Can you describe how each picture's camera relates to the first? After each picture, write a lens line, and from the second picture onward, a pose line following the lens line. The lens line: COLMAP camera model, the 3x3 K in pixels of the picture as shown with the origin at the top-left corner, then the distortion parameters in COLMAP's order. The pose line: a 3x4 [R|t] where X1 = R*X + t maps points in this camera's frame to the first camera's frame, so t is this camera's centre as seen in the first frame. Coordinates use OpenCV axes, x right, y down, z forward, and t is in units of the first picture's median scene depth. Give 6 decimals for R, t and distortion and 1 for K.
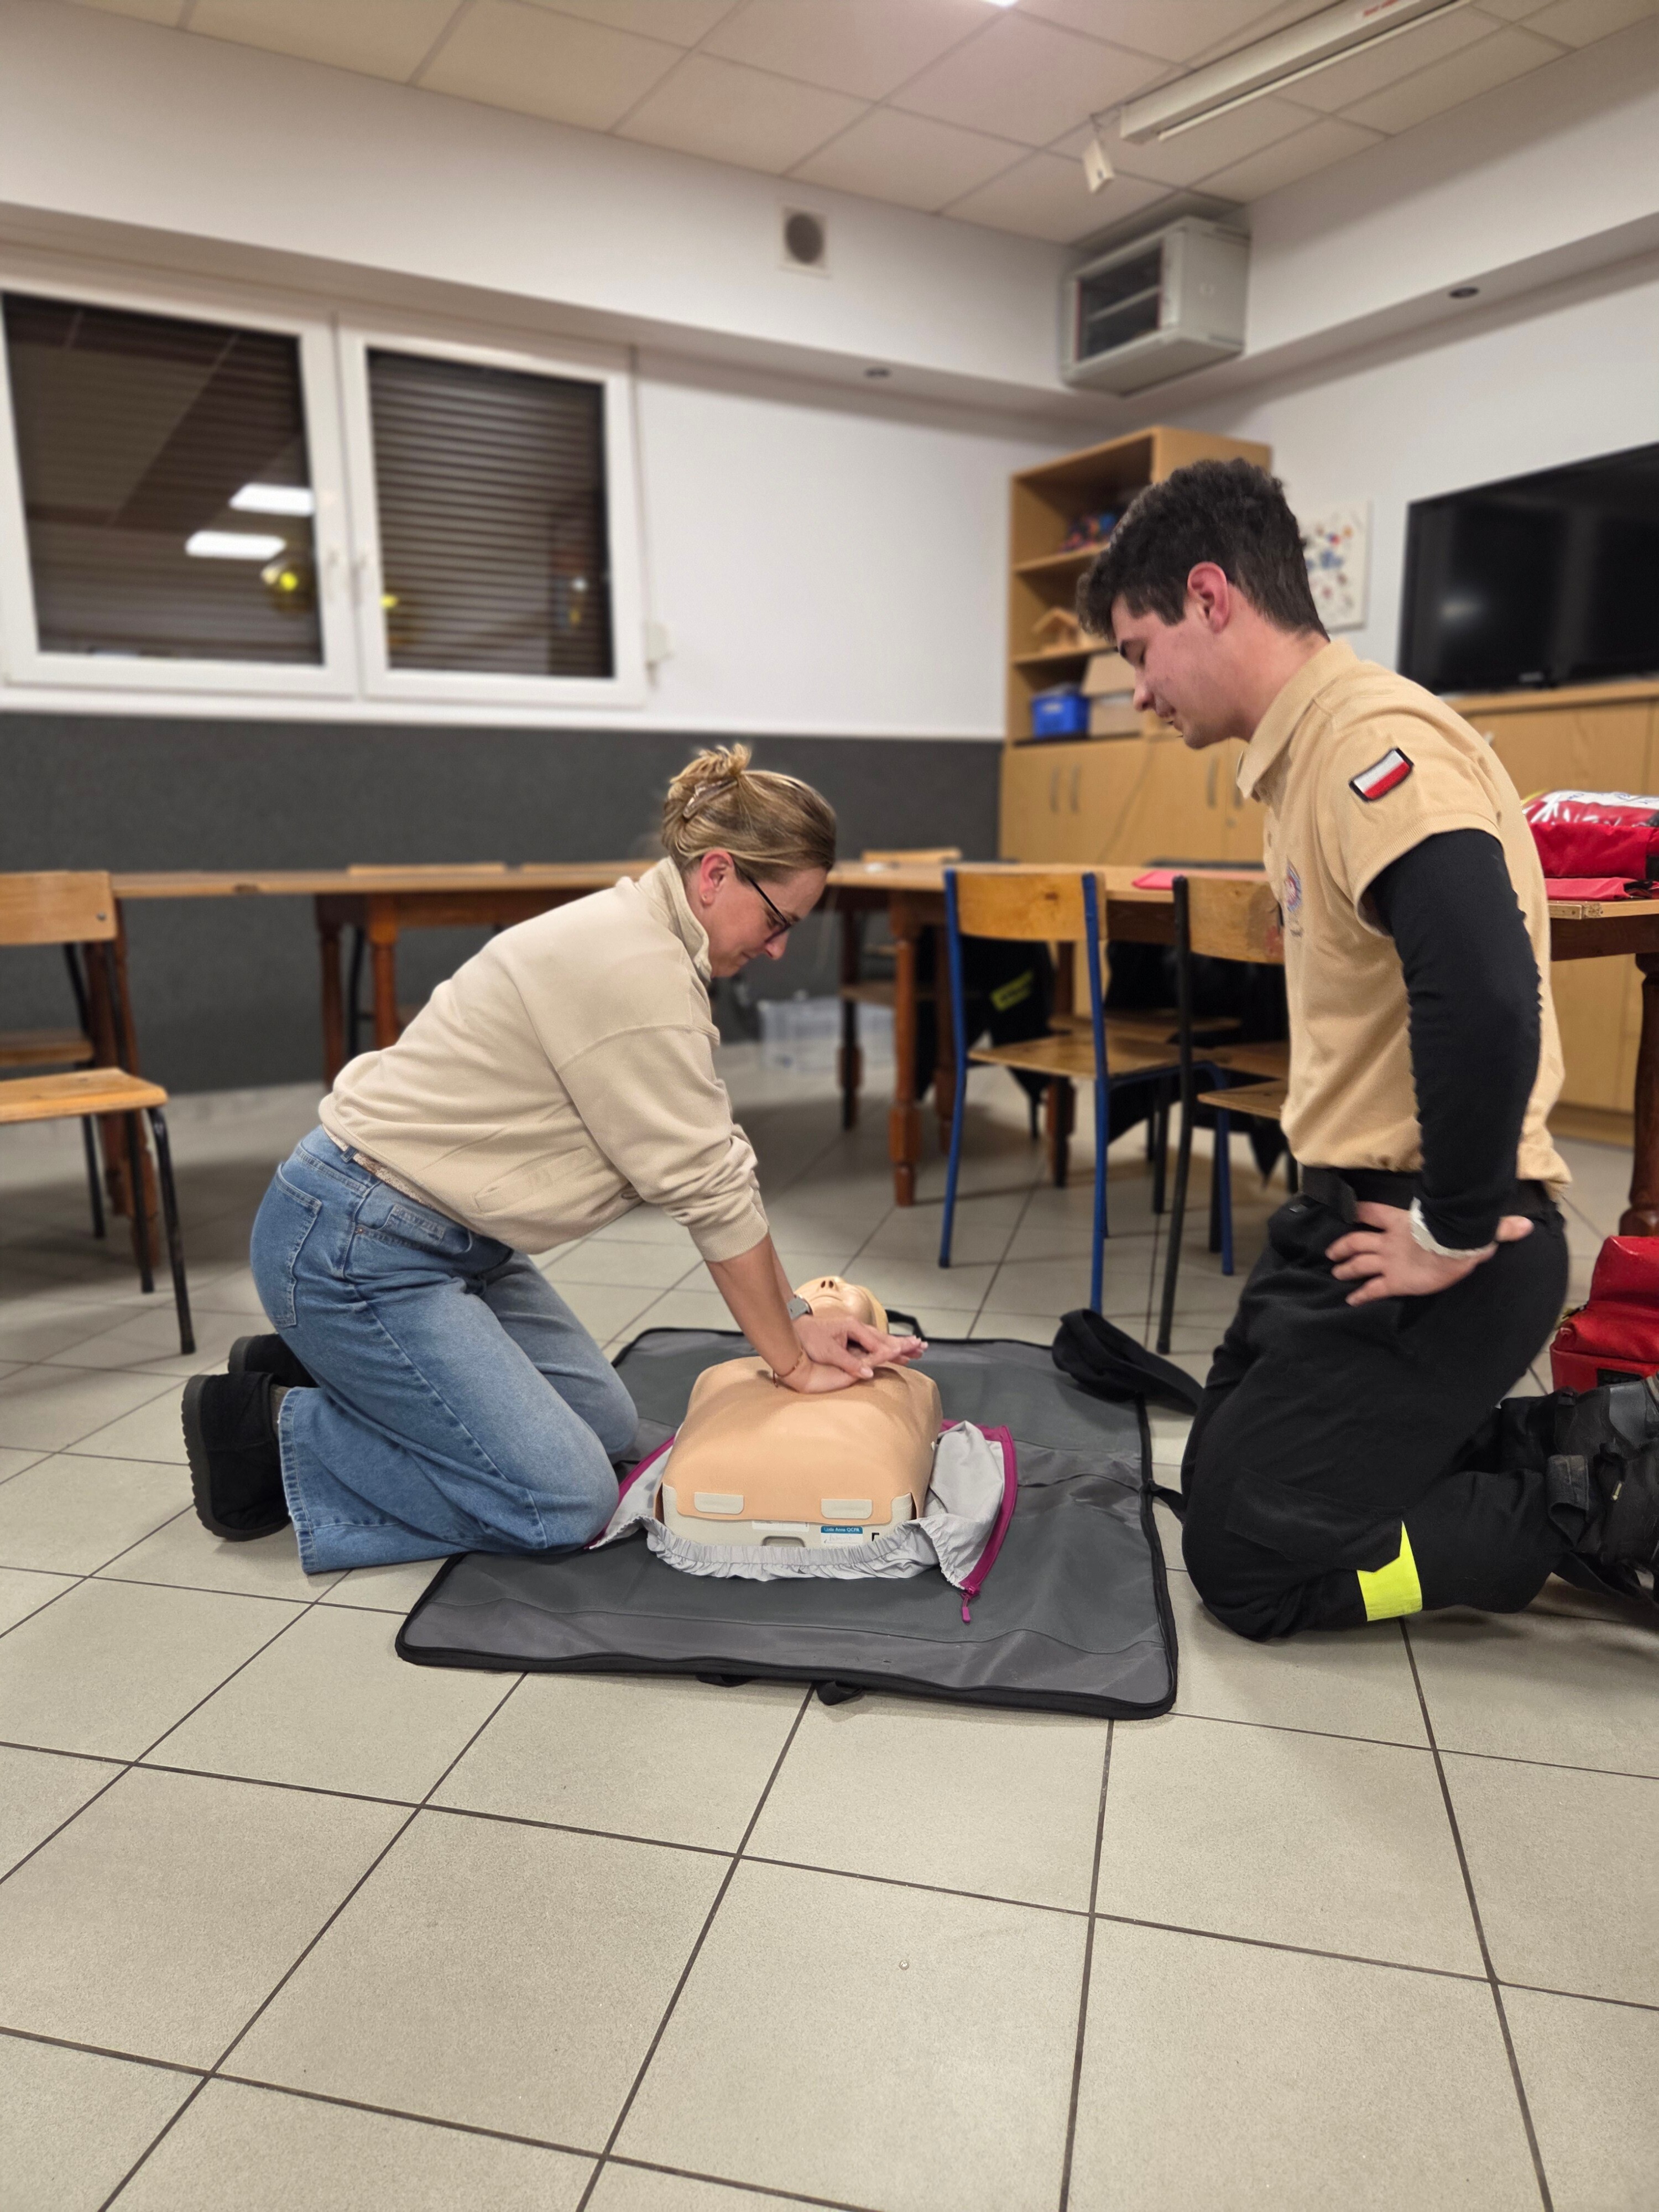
lens RADIAL K [[1483.7, 0, 822.7], [0, 1483.7, 1100.8], [0, 0, 1]] dist [0.065091, -0.054867]
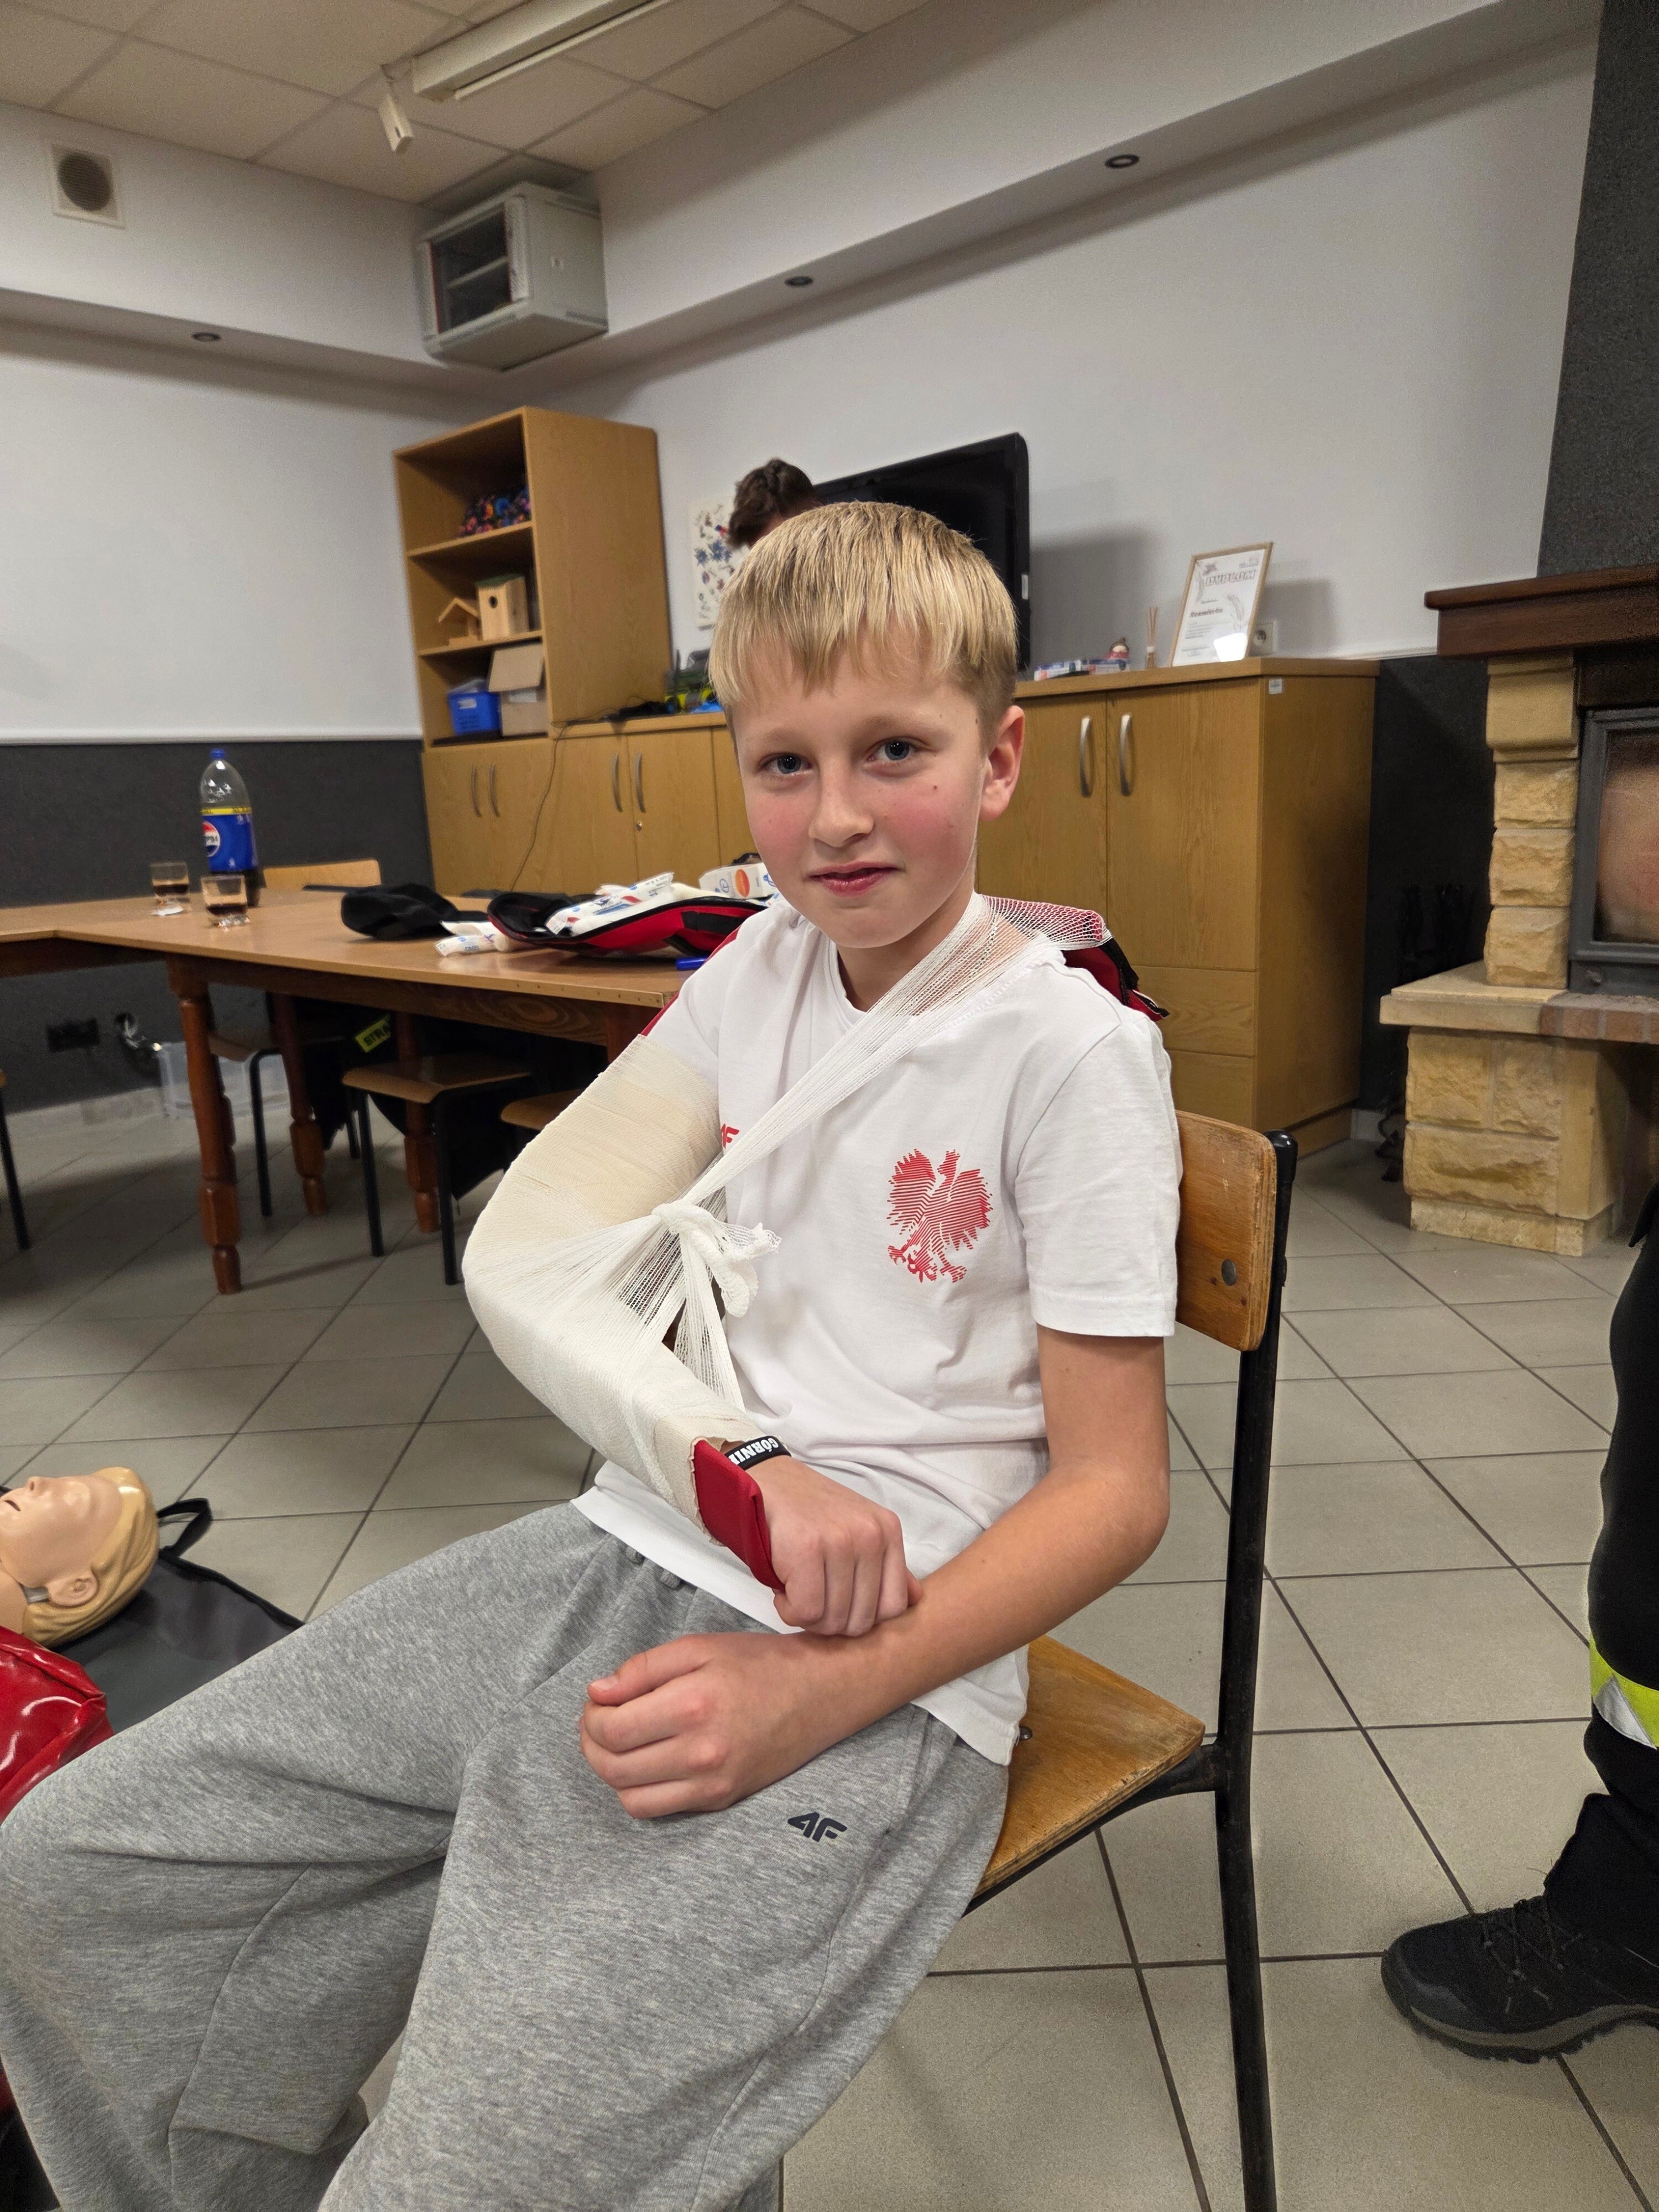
lens RADIAL K [[1483.7, 0, 806.3], [0, 1483.7, 1117.3], [0, 0, 1]] dist [0.065091, -0.054867]
pose [[0.967240, -0.092876, 0.236266, 0.145253], [0.084465, 0.995387, 0.045498, -0.035503], [-0.239402, -0.024051, 0.970623, 0.031026]]
